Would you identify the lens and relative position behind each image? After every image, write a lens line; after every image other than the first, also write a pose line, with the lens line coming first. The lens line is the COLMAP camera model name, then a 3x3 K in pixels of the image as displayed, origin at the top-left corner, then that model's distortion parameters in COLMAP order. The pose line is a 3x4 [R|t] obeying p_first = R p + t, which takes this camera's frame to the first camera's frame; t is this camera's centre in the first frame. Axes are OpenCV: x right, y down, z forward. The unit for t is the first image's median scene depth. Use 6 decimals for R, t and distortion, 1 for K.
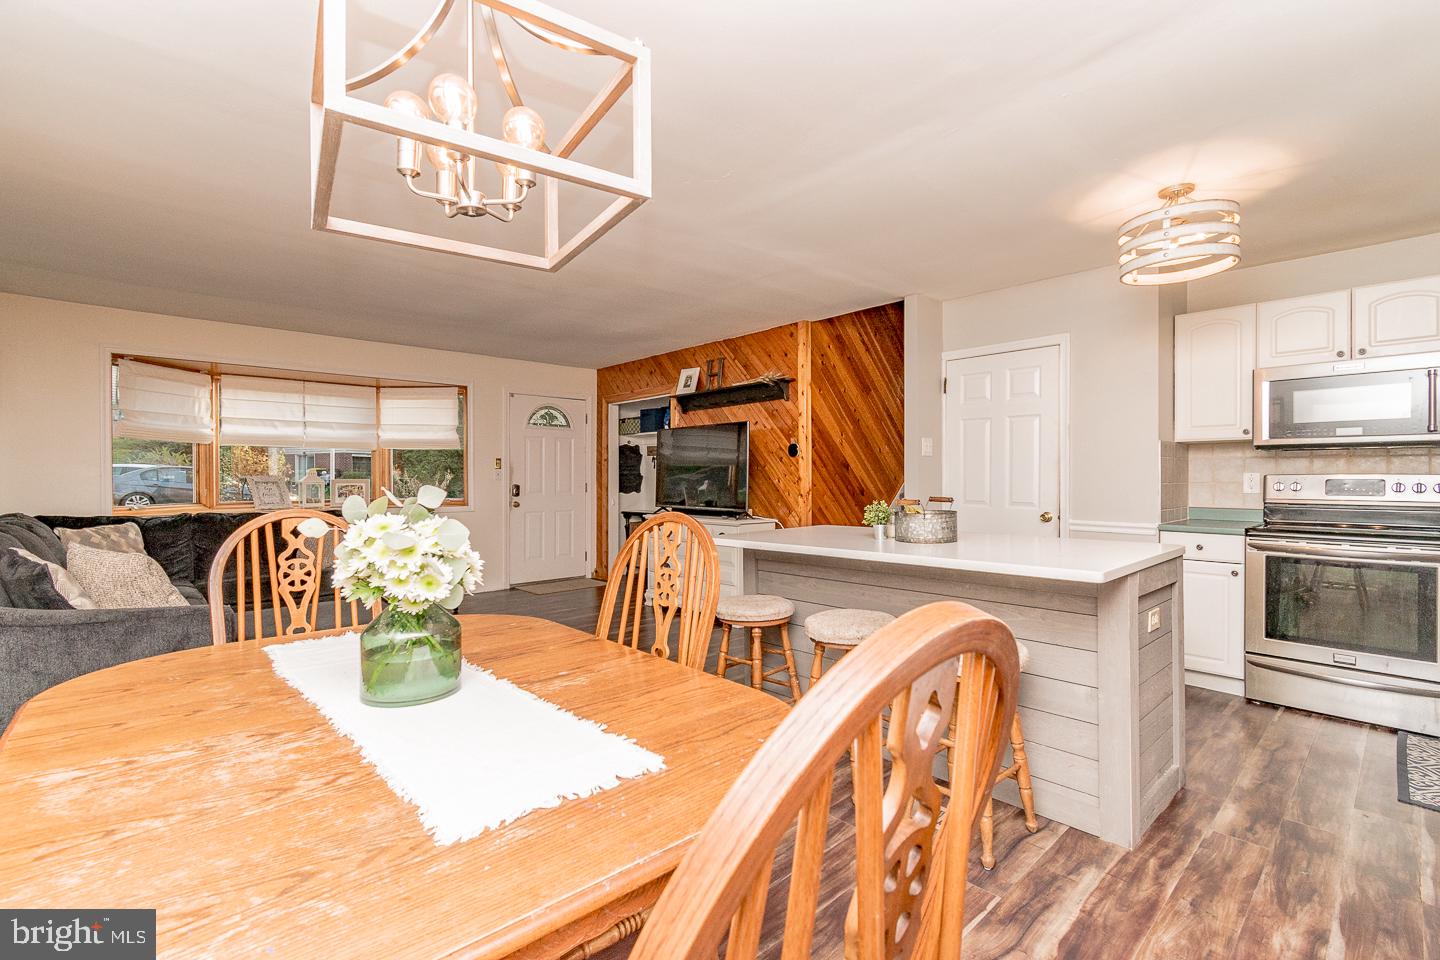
lens RADIAL K [[642.7, 0, 730.1], [0, 642.7, 484.8], [0, 0, 1]] dist [0.005223, -0.001078]
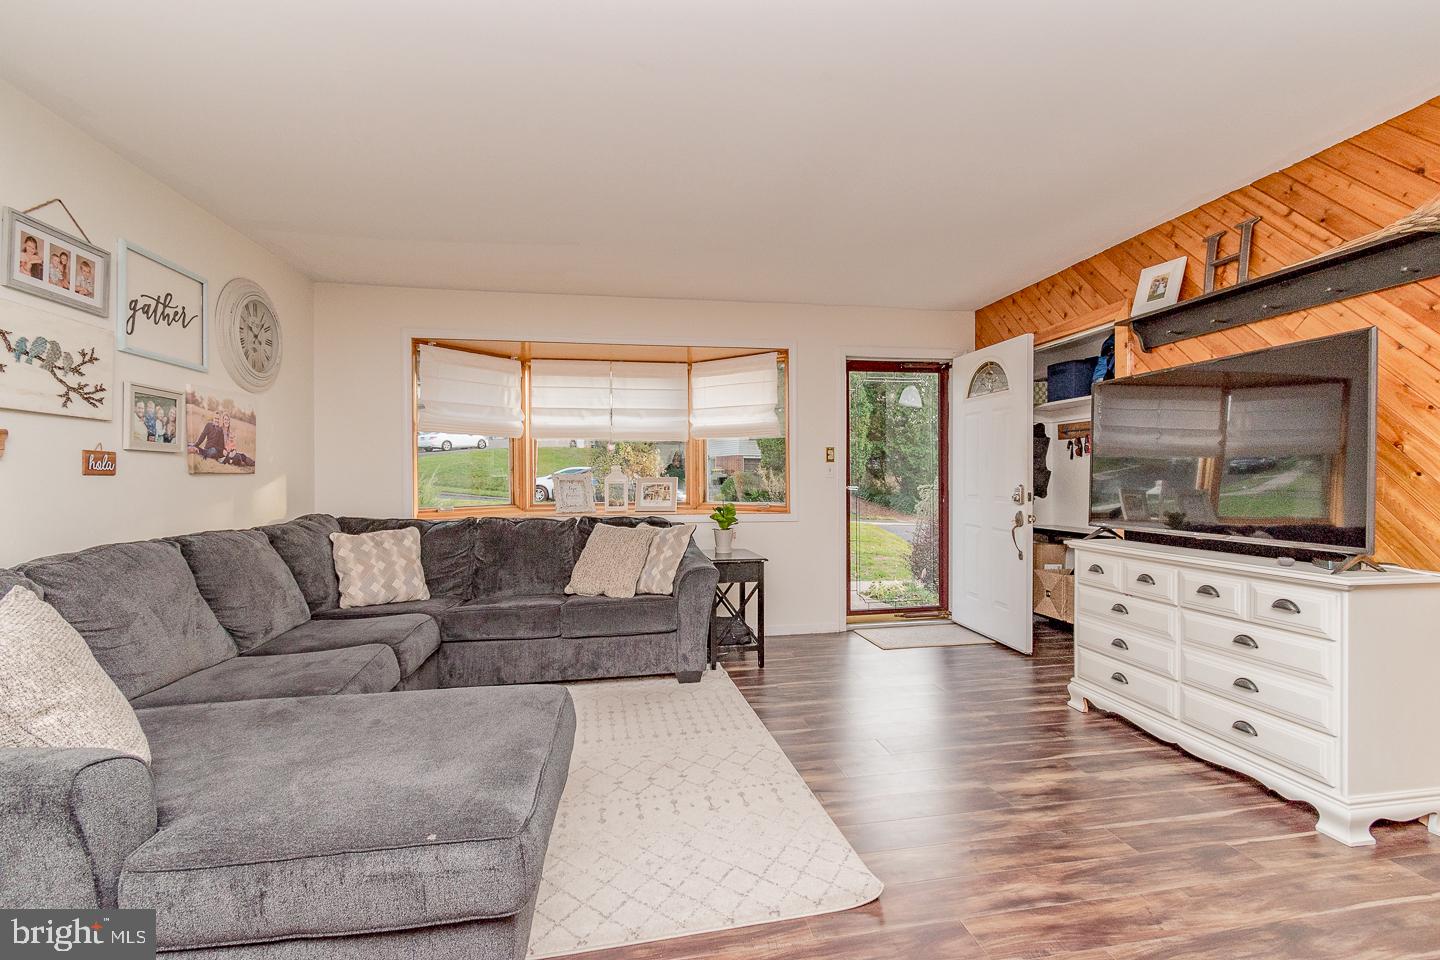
lens RADIAL K [[642.7, 0, 729.4], [0, 642.7, 480.8], [0, 0, 1]] dist [0.005223, -0.001078]
pose [[0.841090, -0.000436, -0.540895, -0.077194], [-0.002699, 0.999984, -0.005004, -0.000807], [0.540888, 0.005668, 0.841075, 0.382229]]
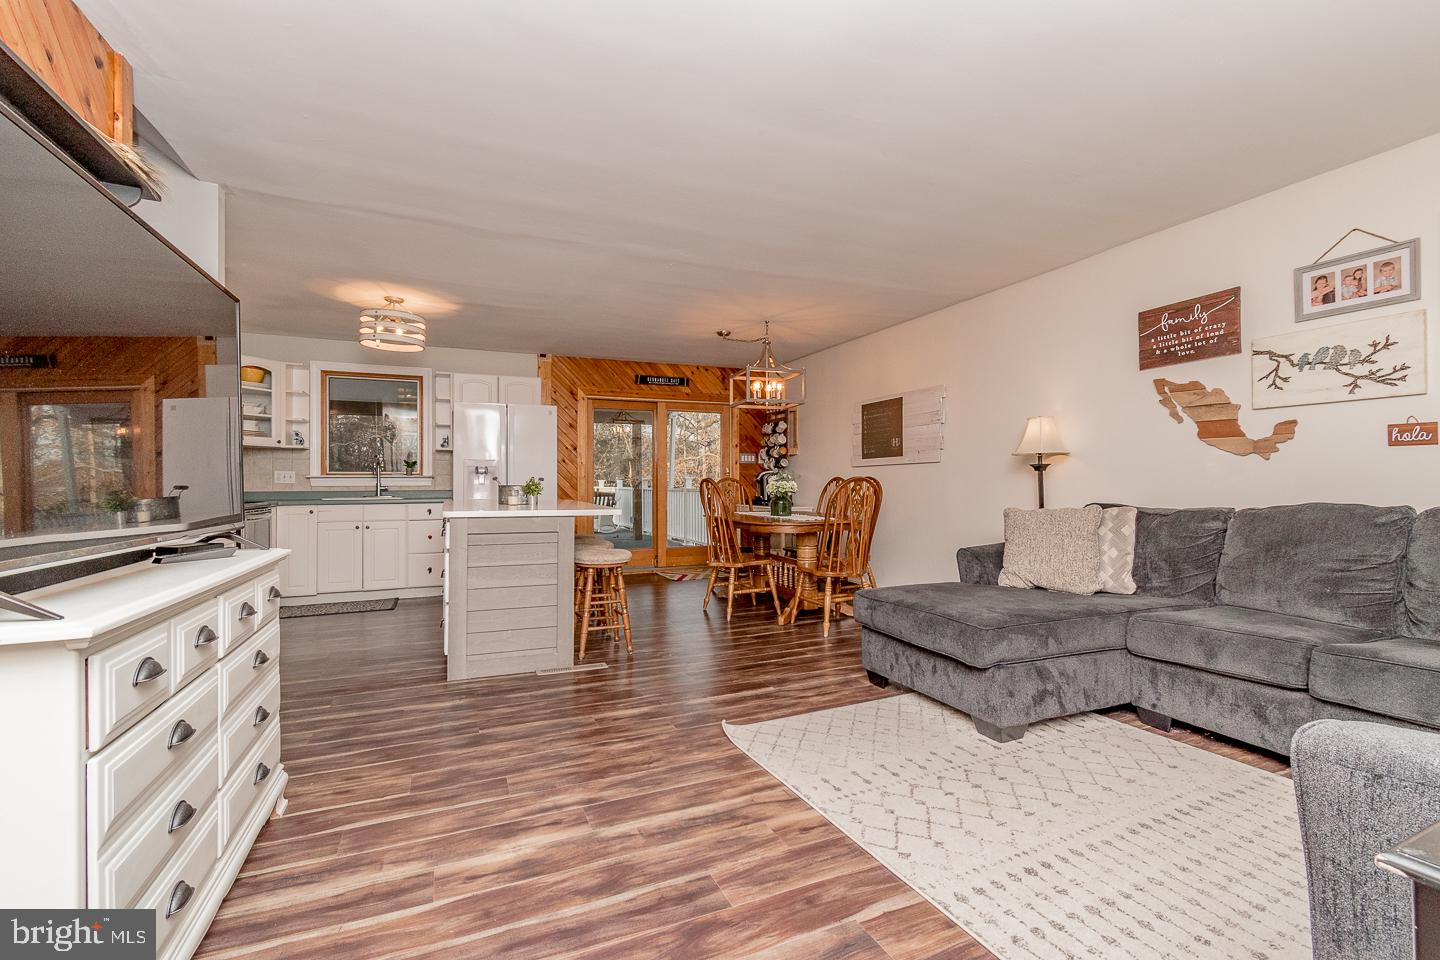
lens RADIAL K [[642.7, 0, 727.7], [0, 642.7, 477.6], [0, 0, 1]] dist [0.005223, -0.001078]
pose [[-0.943246, 0.009268, 0.331965, -0.331999], [0.010874, 0.999936, 0.002979, 0.010781], [-0.331916, 0.006420, -0.943287, 1.093027]]
